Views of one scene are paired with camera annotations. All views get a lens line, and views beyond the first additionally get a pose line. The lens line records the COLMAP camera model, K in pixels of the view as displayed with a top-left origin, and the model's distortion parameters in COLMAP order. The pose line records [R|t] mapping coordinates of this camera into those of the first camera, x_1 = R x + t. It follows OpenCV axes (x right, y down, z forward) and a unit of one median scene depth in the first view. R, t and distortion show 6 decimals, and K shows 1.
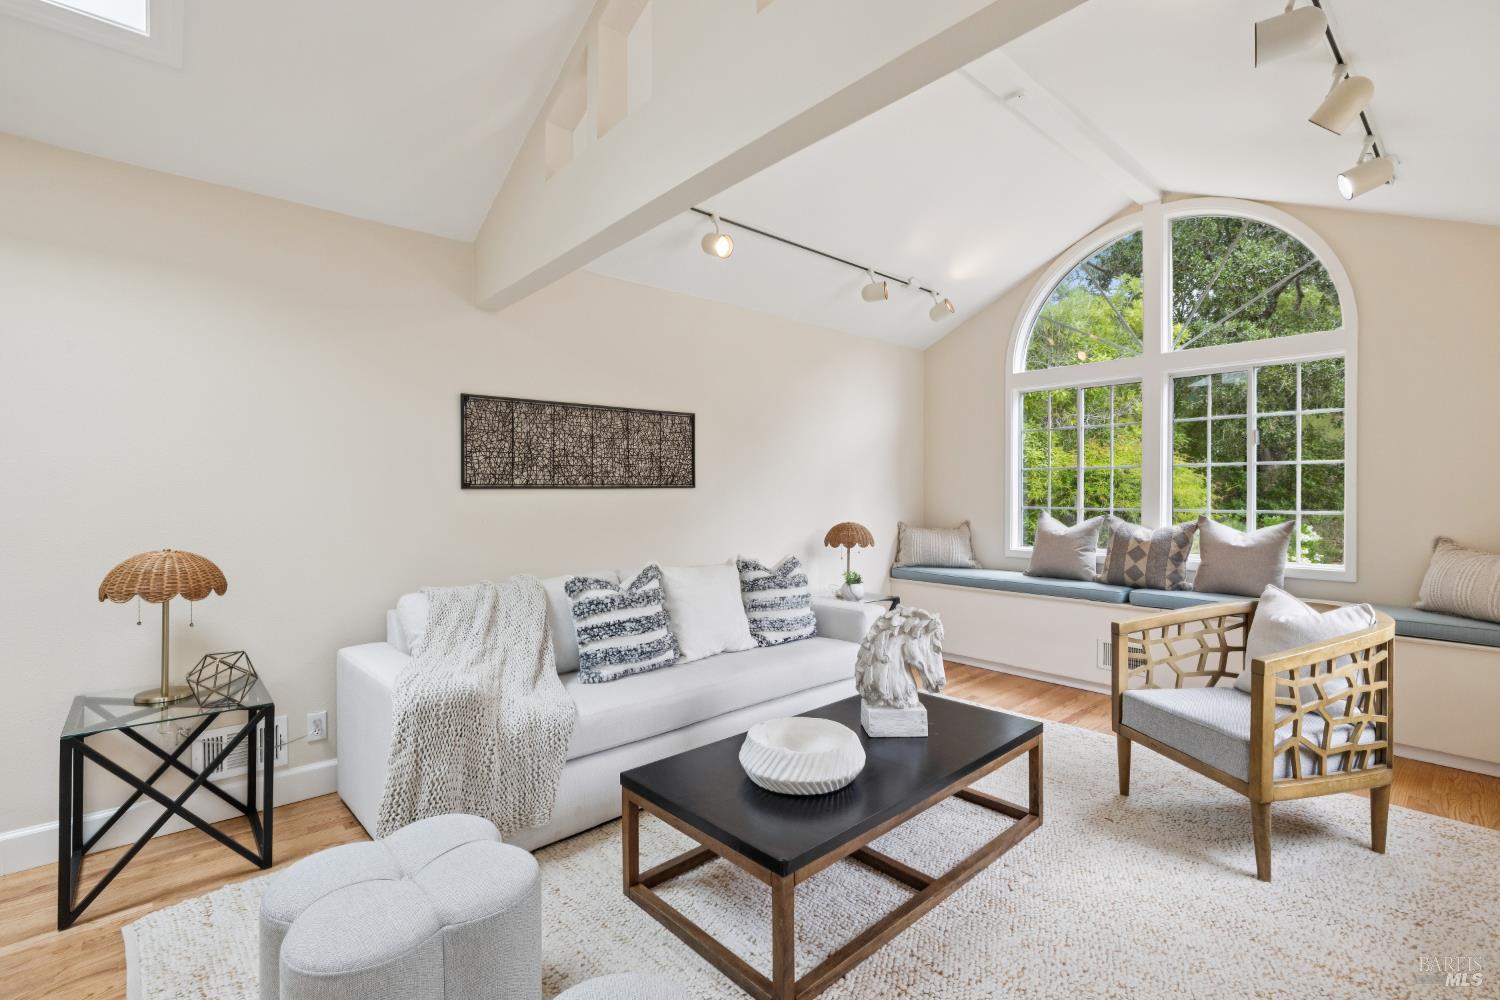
lens RADIAL K [[660.3, 0, 750.0], [0, 660.3, 500.0], [0, 0, 1]] dist [-0.009637, -0.000267]
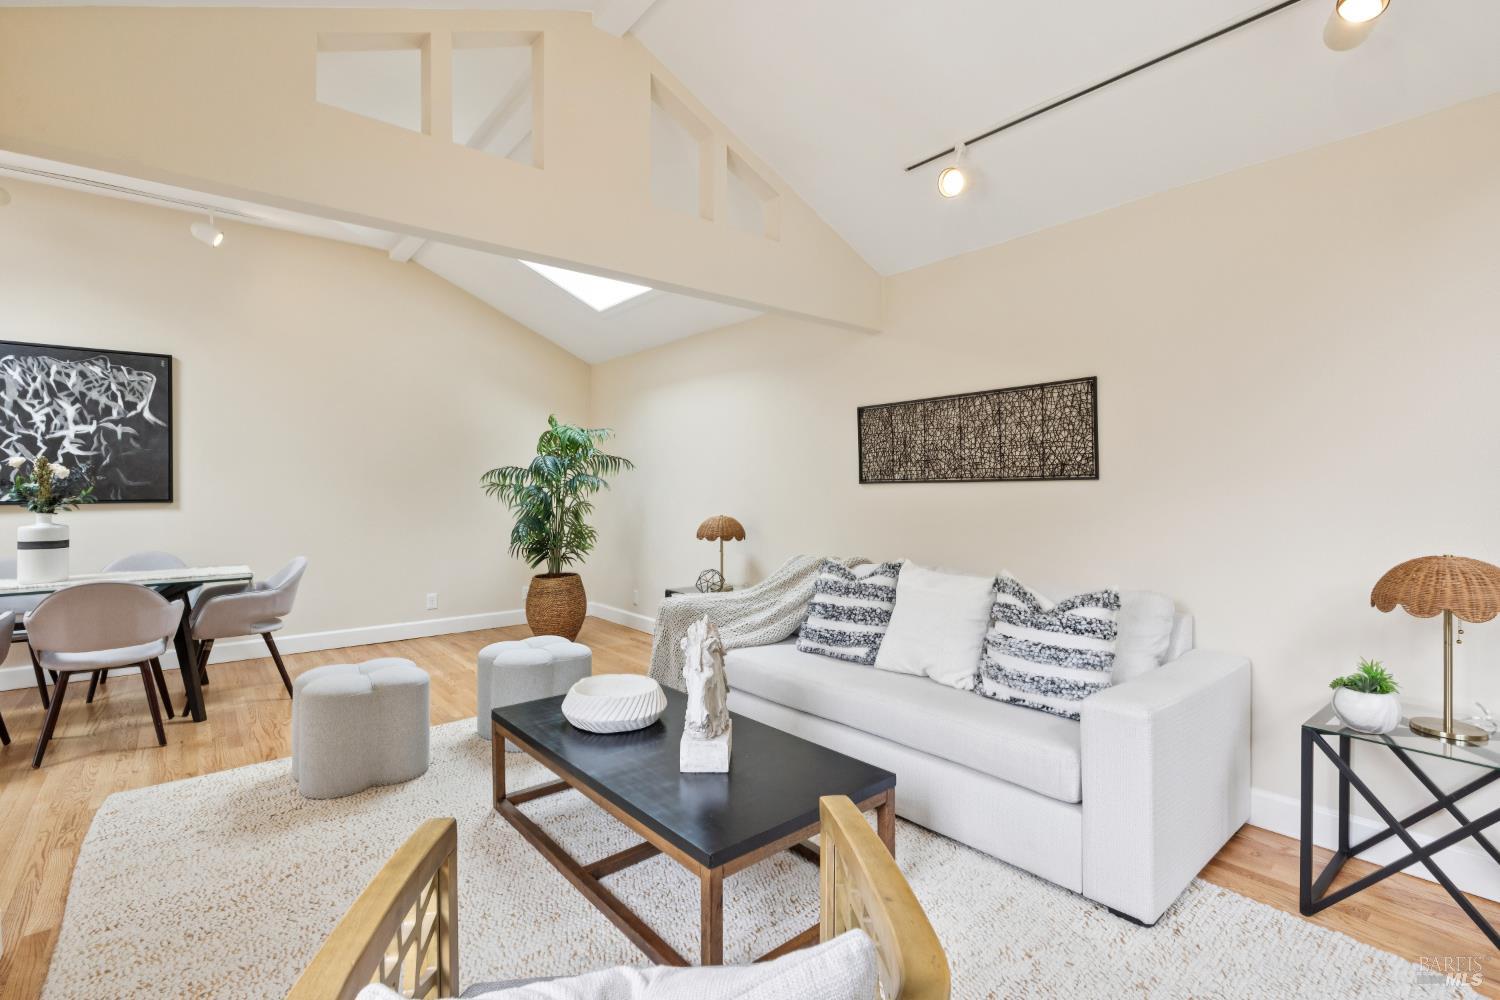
lens RADIAL K [[690.1, 0, 744.1], [0, 690.1, 478.8], [0, 0, 1]] dist [0.001567, 0.000198]
pose [[-0.030337, -0.020186, -0.999336, 0.799781], [-0.019945, 0.999609, -0.019586, 0.003417], [0.999341, 0.019338, -0.030728, 0.761282]]
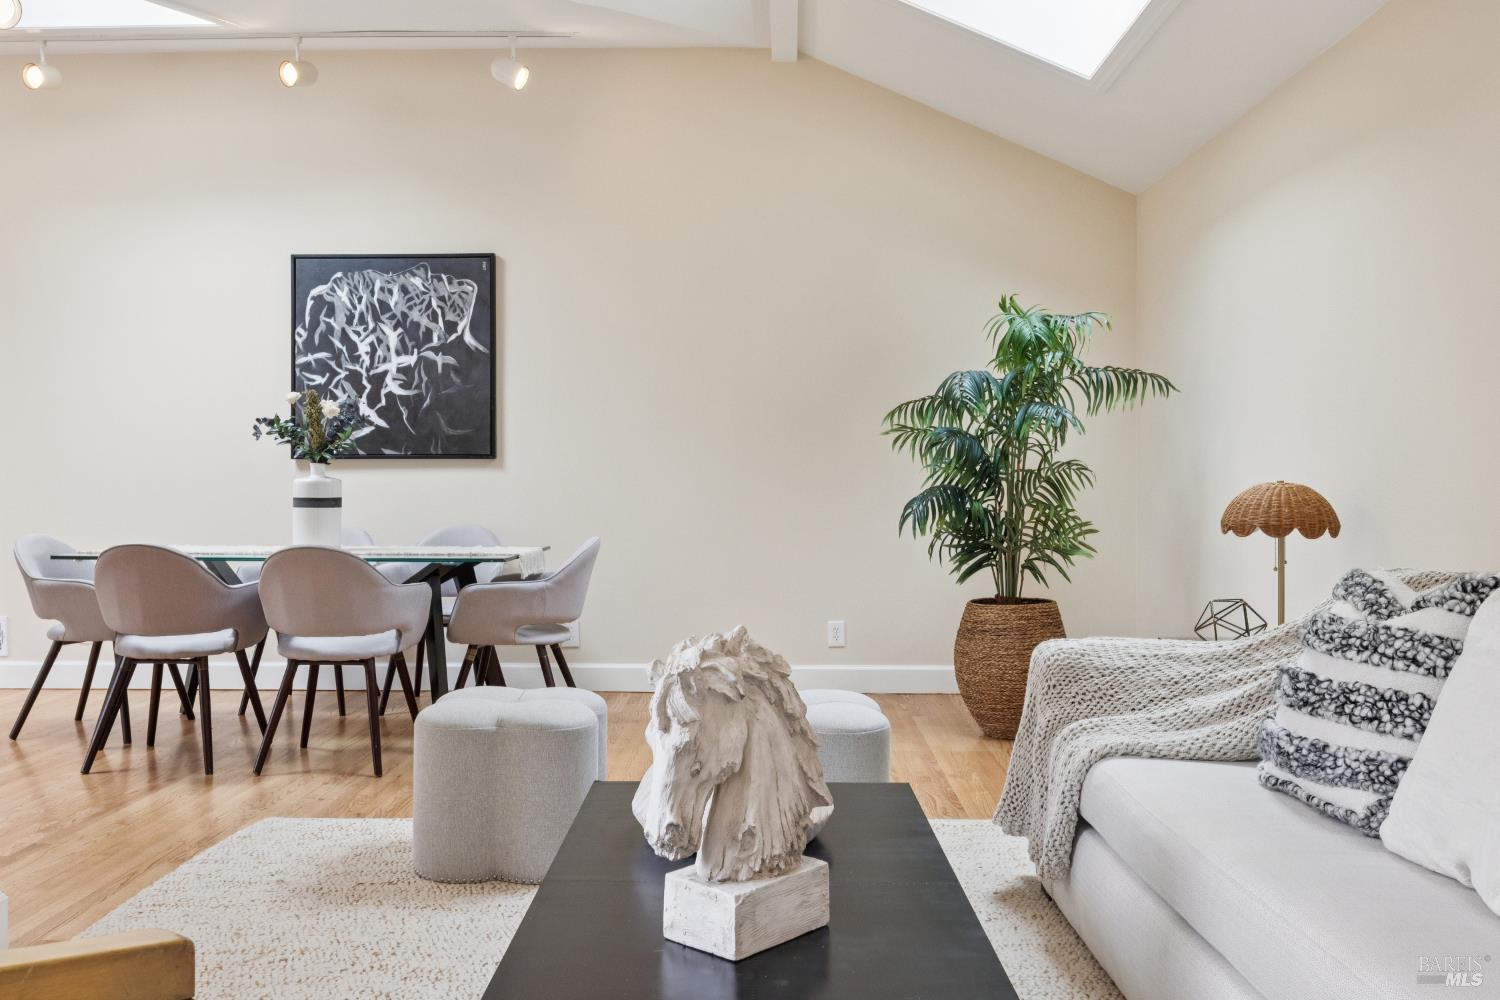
lens RADIAL K [[1283.9, 0, 719.3], [0, 1283.9, 460.9], [0, 0, 1]] dist [0.006410, 0.005088]
pose [[-0.669086, -0.015250, -0.743029, 0.585469], [-0.023213, 0.999730, 0.000384, 0.045599], [0.742823, 0.017505, -0.669259, 1.079280]]
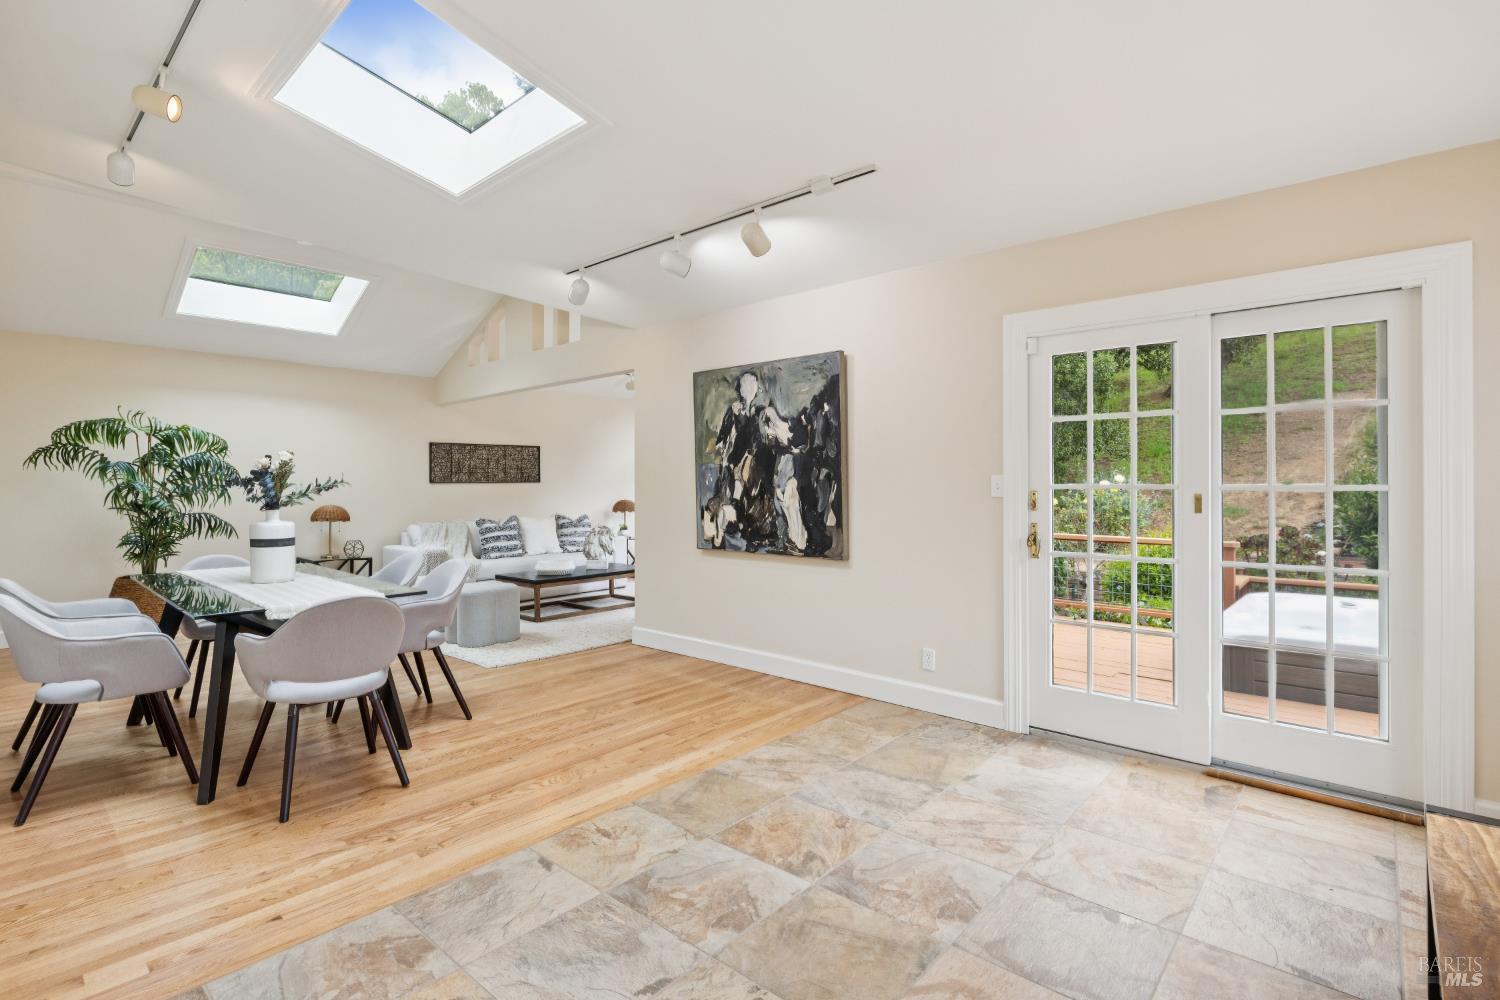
lens RADIAL K [[700.3, 0, 741.9], [0, 700.3, 490.0], [0, 0, 1]] dist [0.000719, 0.000529]
pose [[0.994798, -0.000968, 0.101865, 0.378530], [0.001390, 0.999991, -0.004067, 0.018230], [-0.101860, 0.004188, 0.994790, -1.460810]]
